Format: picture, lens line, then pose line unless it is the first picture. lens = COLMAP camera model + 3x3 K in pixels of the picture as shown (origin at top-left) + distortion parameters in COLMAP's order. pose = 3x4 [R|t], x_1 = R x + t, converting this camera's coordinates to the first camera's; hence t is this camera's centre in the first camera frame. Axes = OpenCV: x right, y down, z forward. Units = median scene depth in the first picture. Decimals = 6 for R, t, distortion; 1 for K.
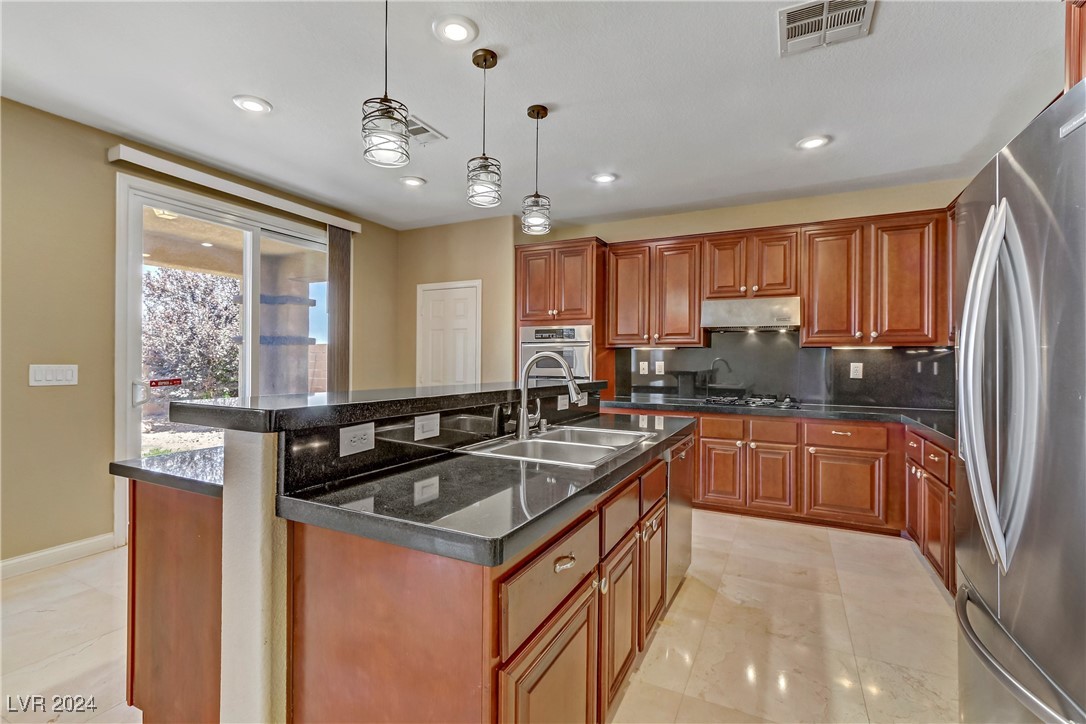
lens RADIAL K [[493.4, 0, 536.4], [0, 493.4, 364.6], [0, 0, 1]] dist [-0.000006, 0.000902]
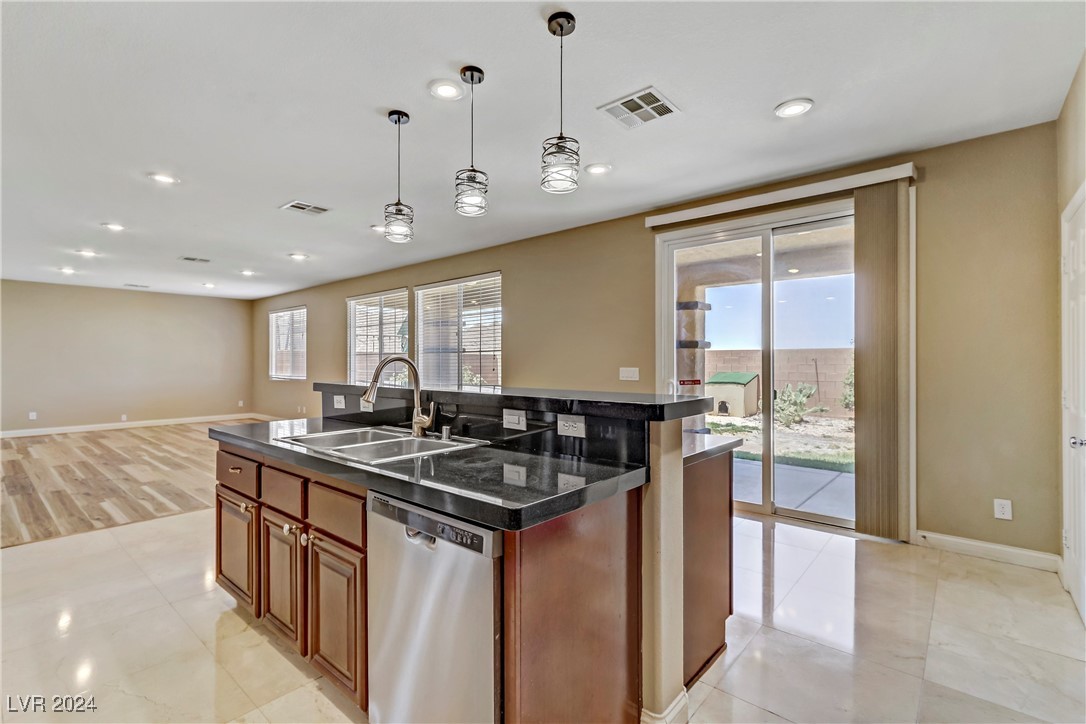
lens RADIAL K [[493.4, 0, 536.4], [0, 493.4, 364.6], [0, 0, 1]] dist [-0.000006, 0.000902]
pose [[-0.238344, -0.005672, -0.971164, 0.669725], [-0.009908, 0.999945, -0.003408, -0.001394], [0.971130, 0.008810, -0.238387, 1.061110]]
